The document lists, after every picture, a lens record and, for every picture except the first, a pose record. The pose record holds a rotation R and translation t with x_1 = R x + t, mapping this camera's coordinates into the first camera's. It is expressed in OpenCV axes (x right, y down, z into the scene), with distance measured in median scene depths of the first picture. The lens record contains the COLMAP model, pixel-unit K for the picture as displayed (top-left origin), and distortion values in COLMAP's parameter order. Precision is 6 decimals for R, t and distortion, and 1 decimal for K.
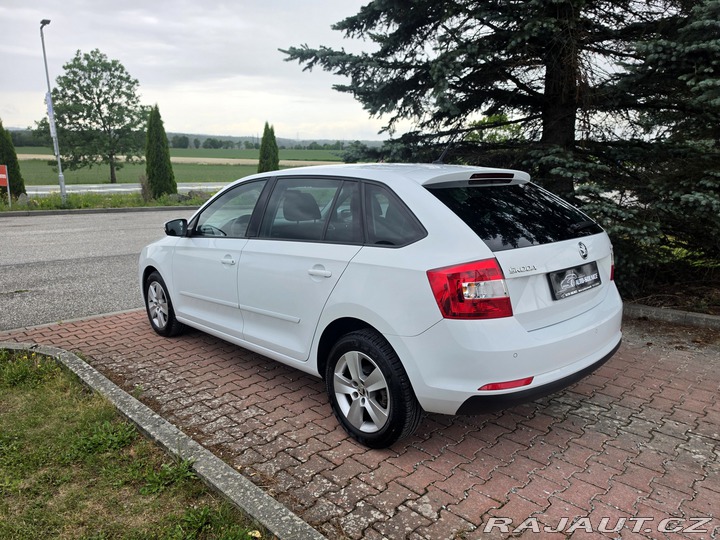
lens RADIAL K [[485.3, 0, 360.0], [0, 485.3, 270.0], [0, 0, 1]] dist [-0.002369, -0.002098]
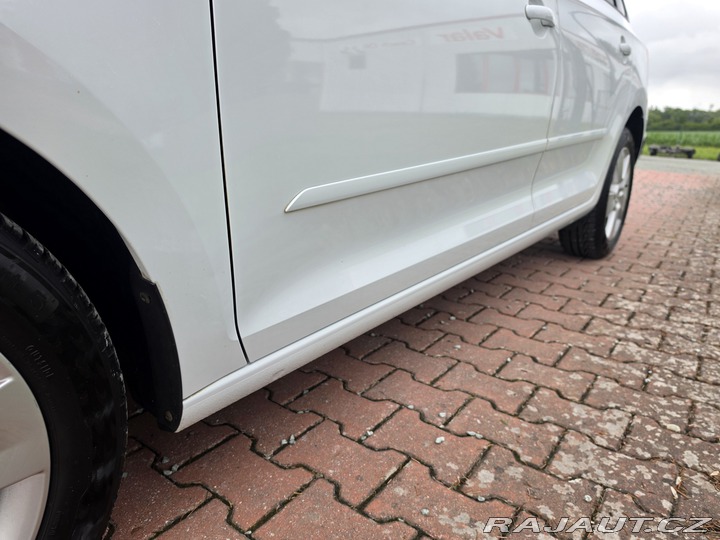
lens RADIAL K [[485.3, 0, 360.0], [0, 485.3, 270.0], [0, 0, 1]] dist [-0.002369, -0.002098]
pose [[-0.115927, -0.292715, 0.949146, -0.671000], [0.146380, 0.940120, 0.307810, 0.020843], [-0.982412, 0.174620, -0.066138, 1.229741]]
